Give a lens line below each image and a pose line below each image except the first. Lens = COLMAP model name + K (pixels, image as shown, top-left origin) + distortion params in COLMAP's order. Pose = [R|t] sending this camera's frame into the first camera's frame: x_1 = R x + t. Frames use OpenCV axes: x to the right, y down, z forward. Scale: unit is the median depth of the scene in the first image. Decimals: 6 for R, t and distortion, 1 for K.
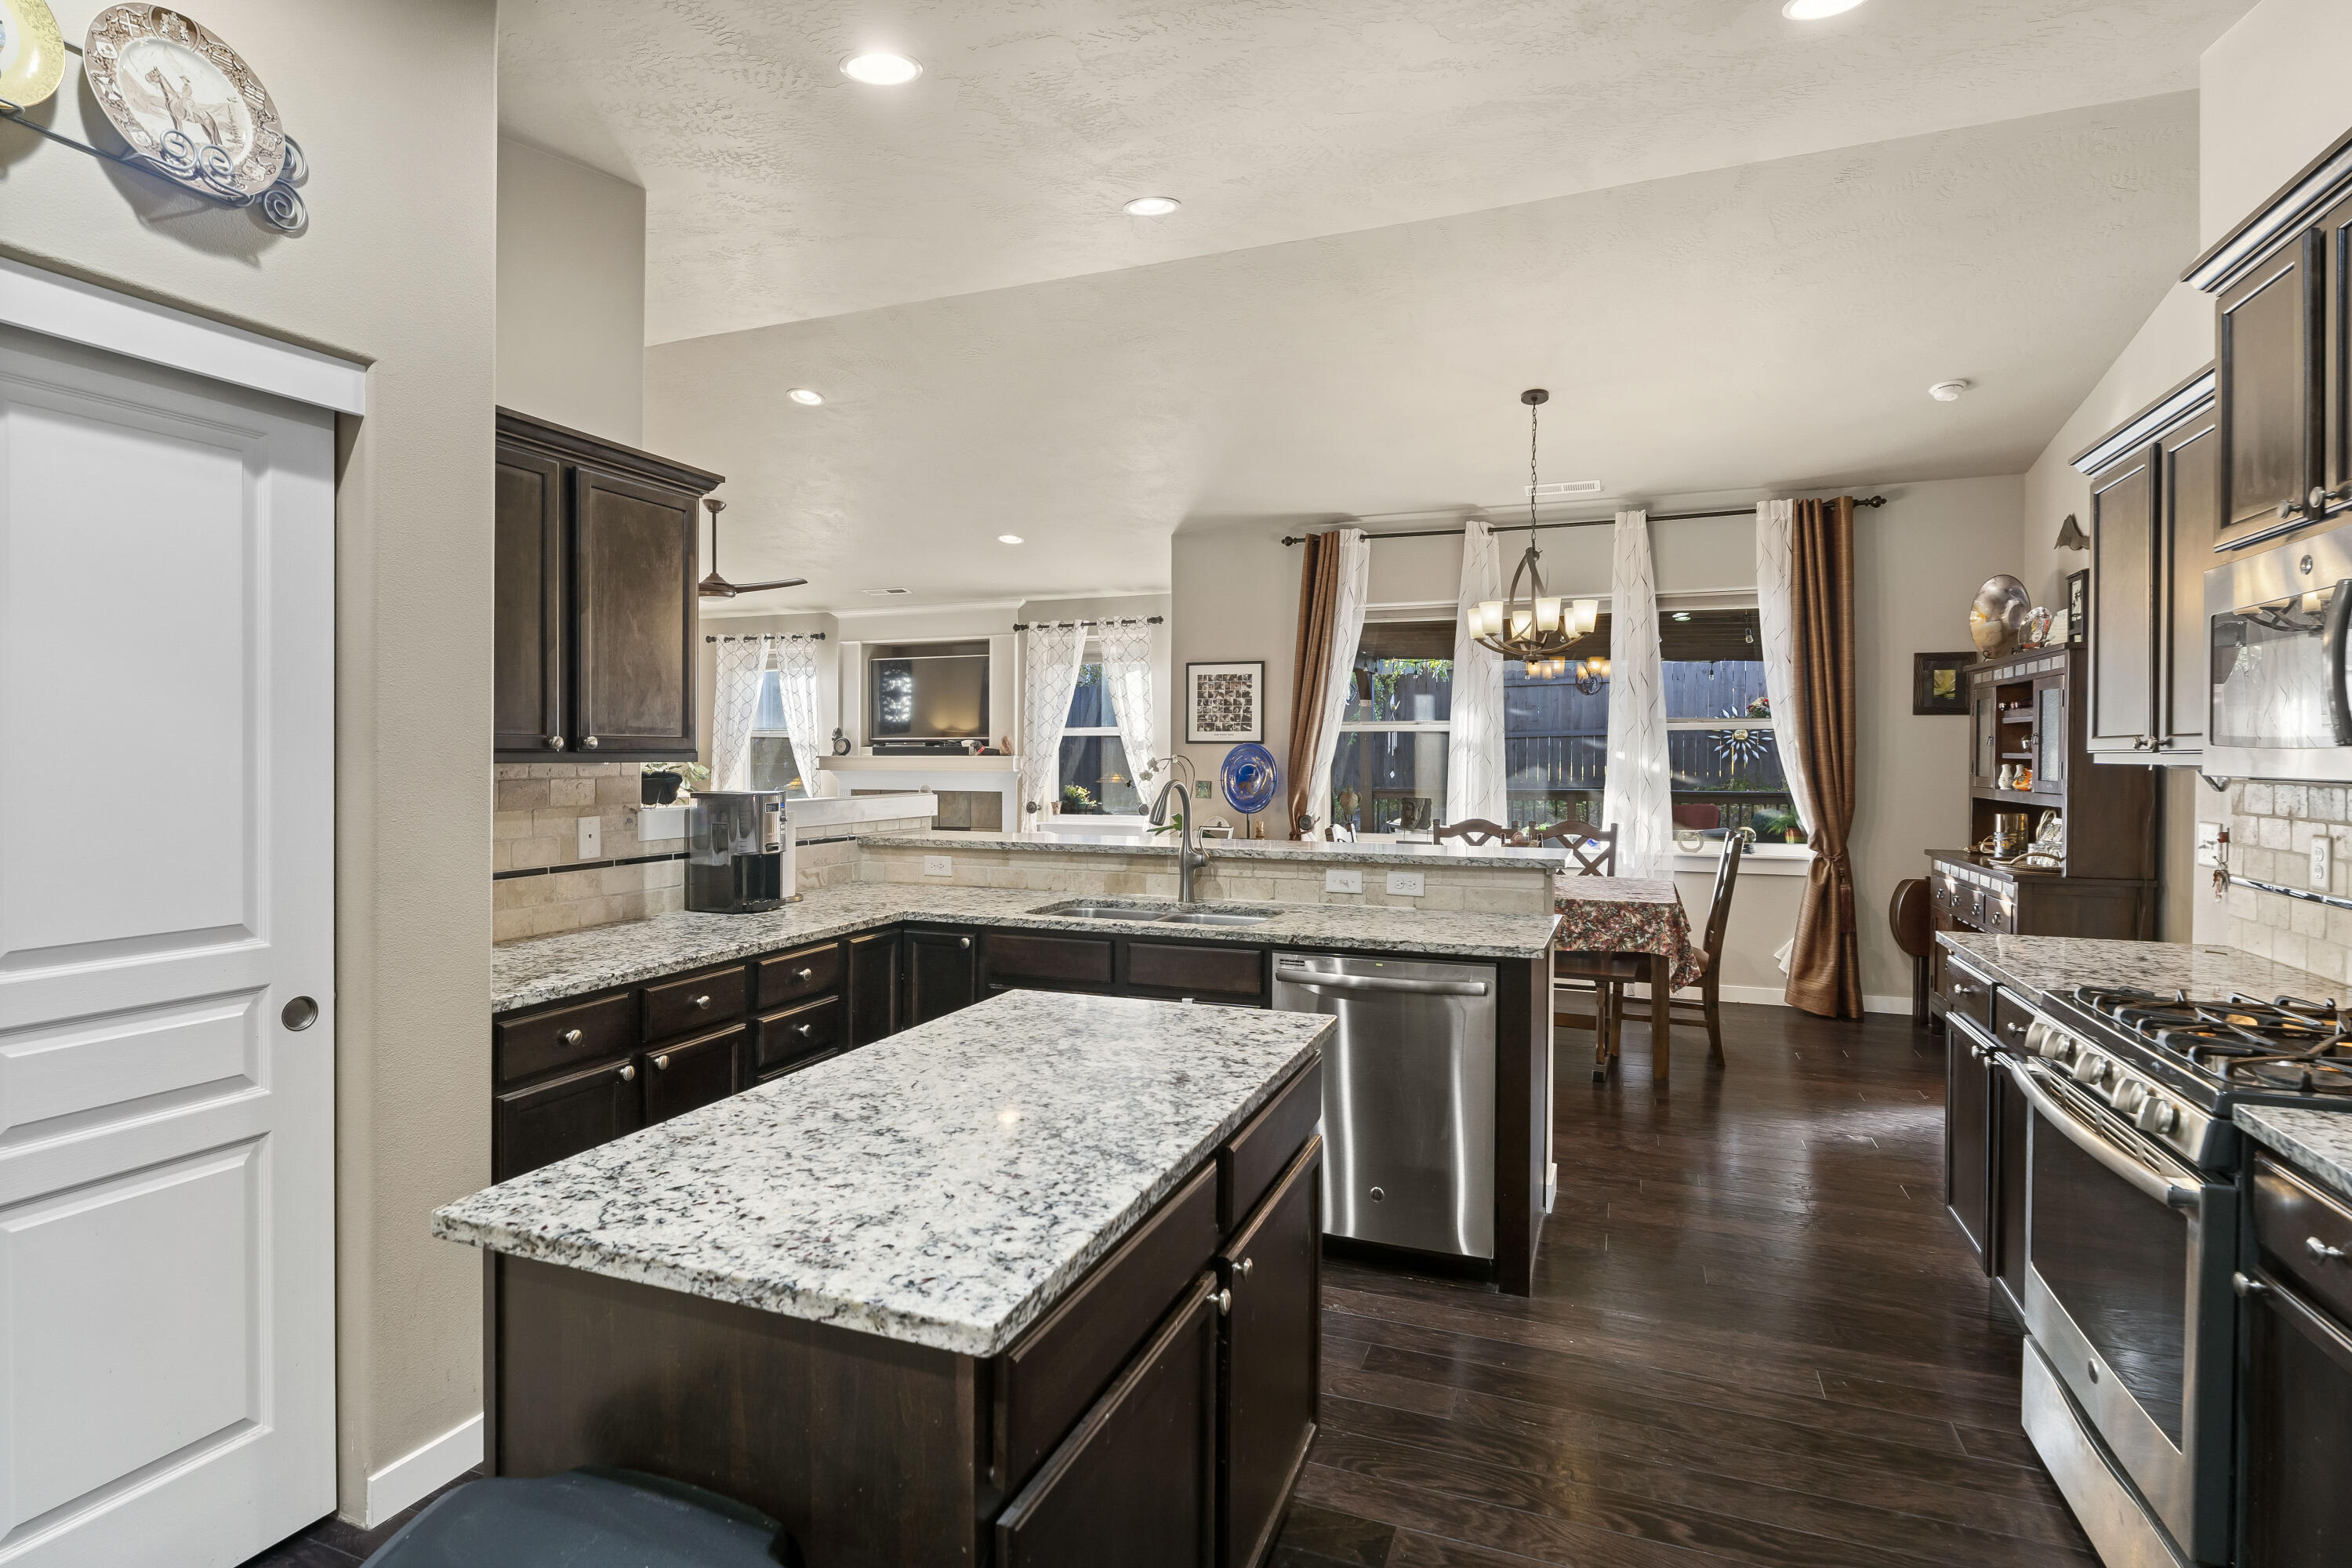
lens RADIAL K [[1166.0, 0, 1167.0], [0, 1166.0, 765.5], [0, 0, 1]] dist [-0.009776, 0.003195]
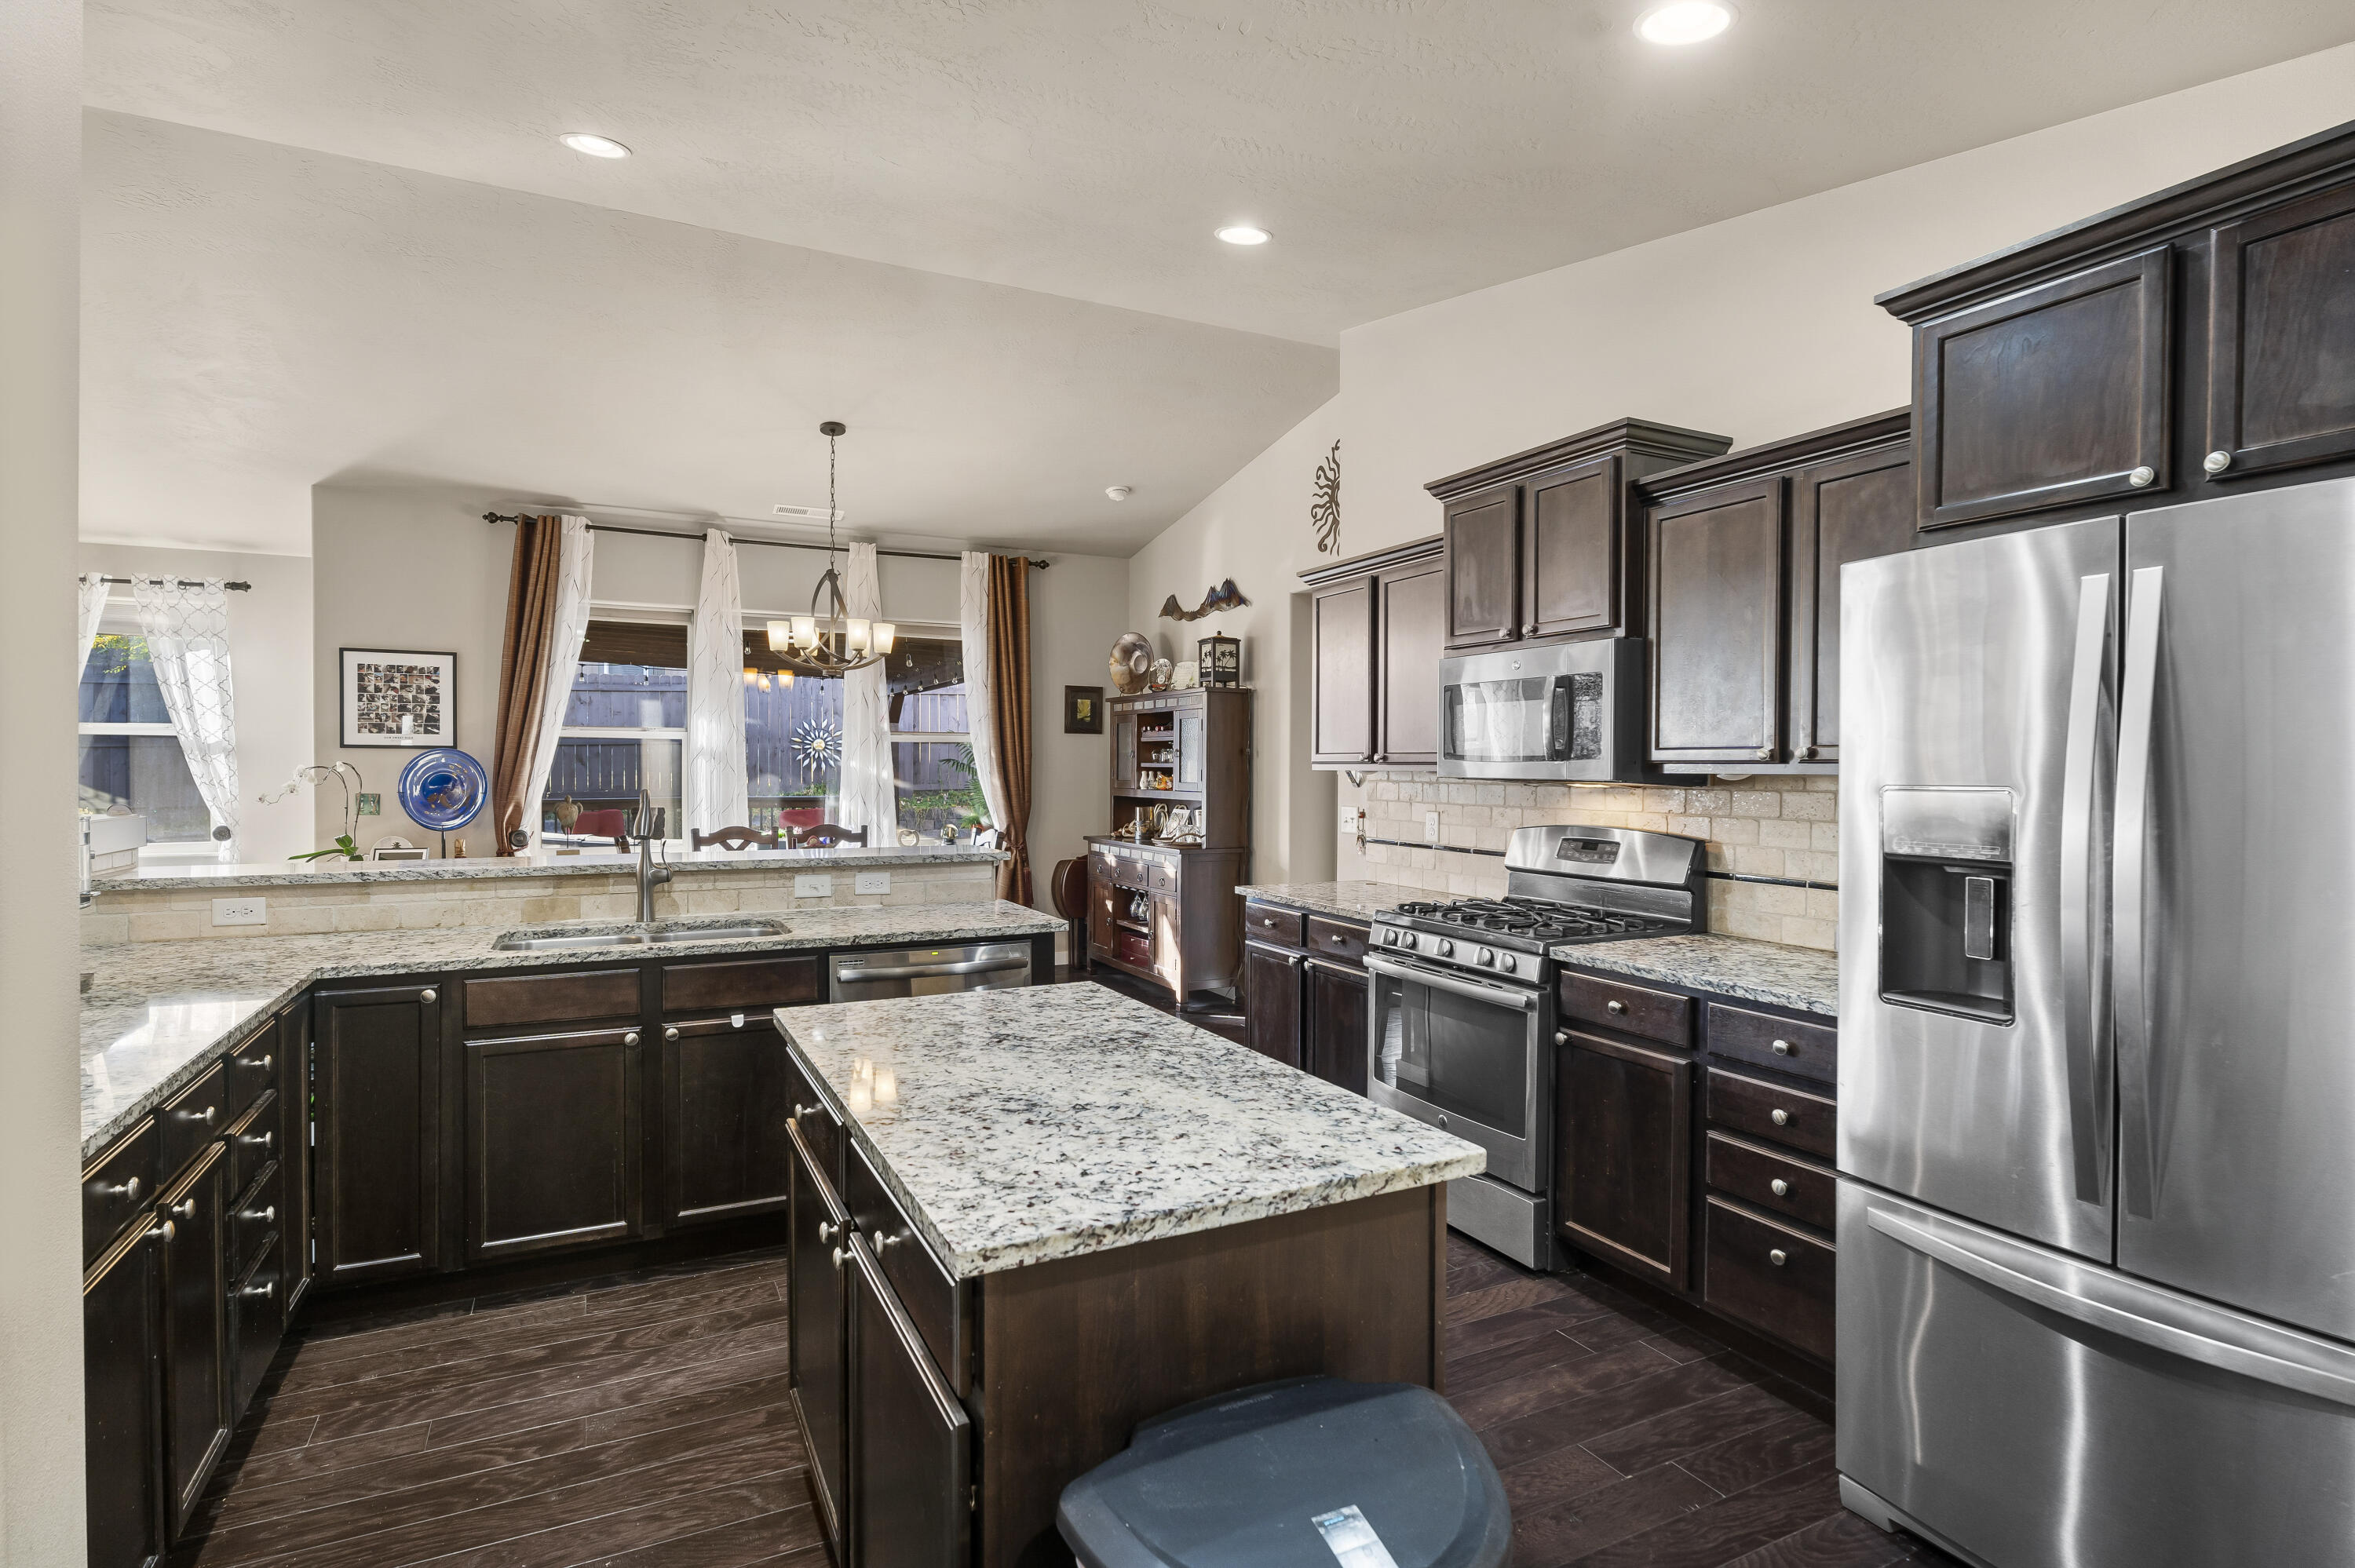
lens RADIAL K [[1167.3, 0, 1154.2], [0, 1167.3, 788.8], [0, 0, 1]] dist [-0.009776, 0.003195]
pose [[0.669227, -0.013666, 0.742932, -0.252853], [0.003613, 0.999879, 0.015138, -0.000660], [-0.743049, -0.007447, 0.669195, 0.053163]]
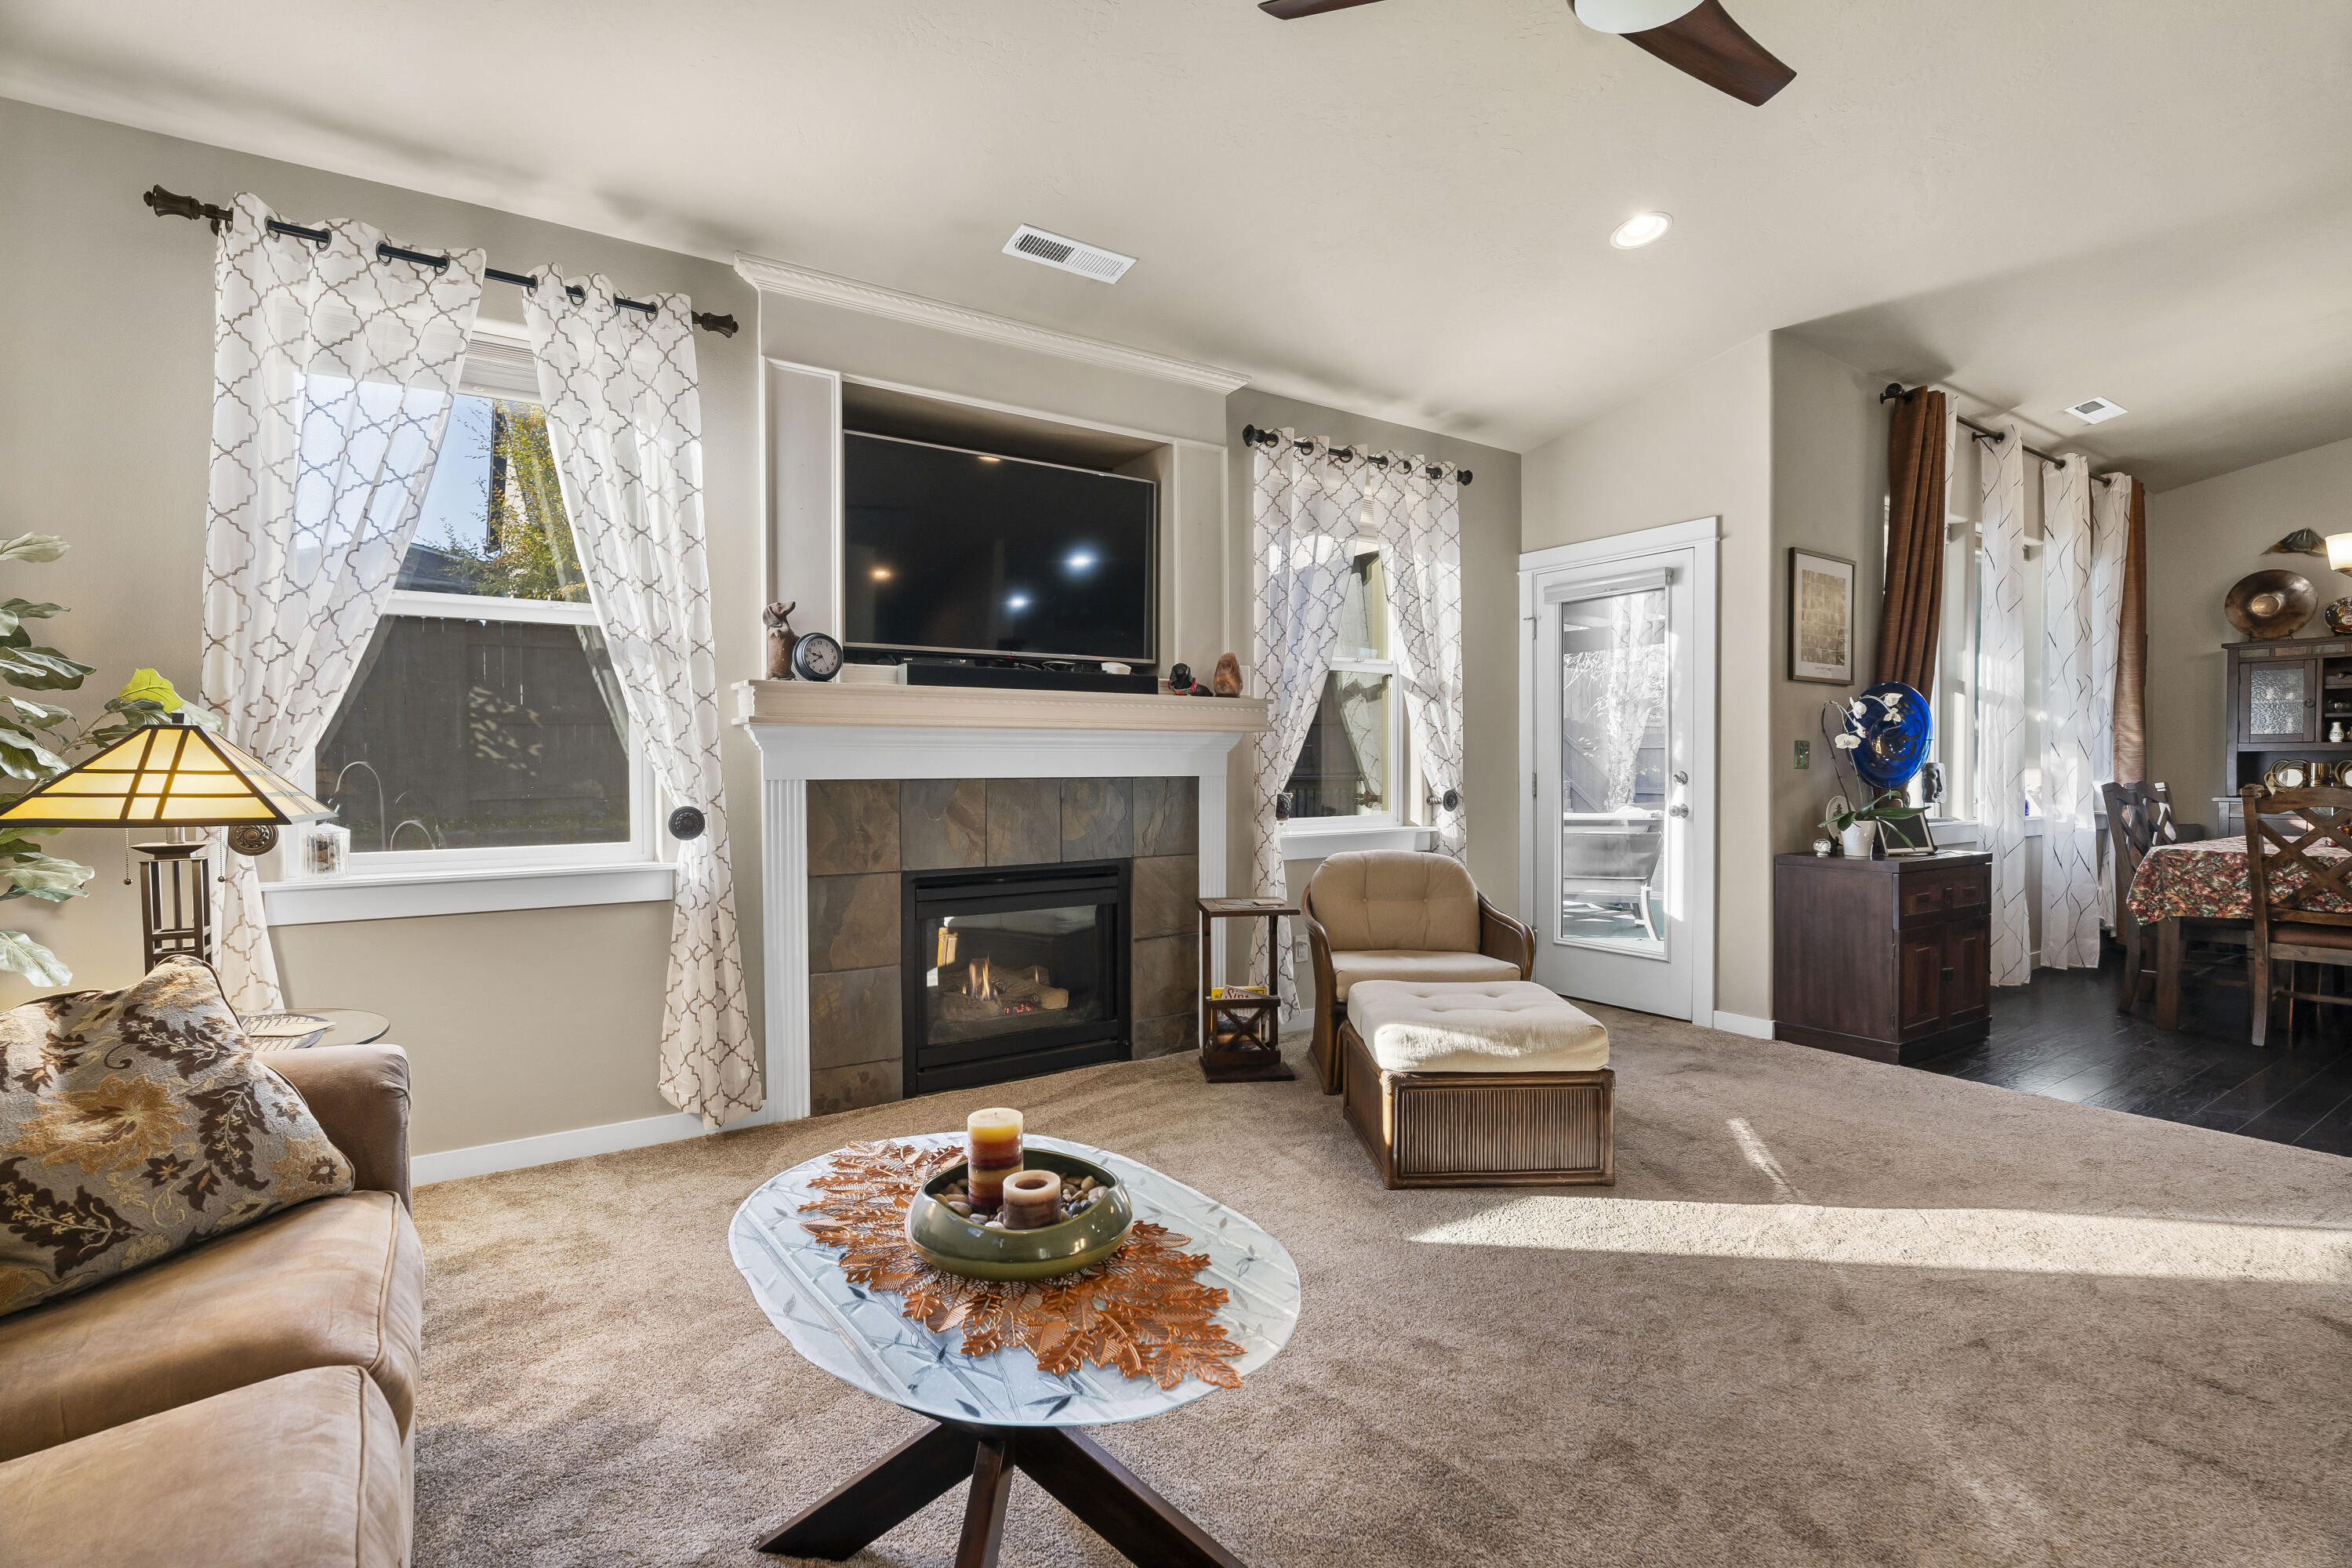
lens RADIAL K [[1079.6, 0, 1192.7], [0, 1079.6, 772.3], [0, 0, 1]] dist [-0.003339, 0.001354]
pose [[0.564309, -0.021350, 0.825287, -0.767318], [0.004196, 0.999727, 0.022994, 0.016930], [-0.825553, -0.009513, 0.564245, 1.149275]]
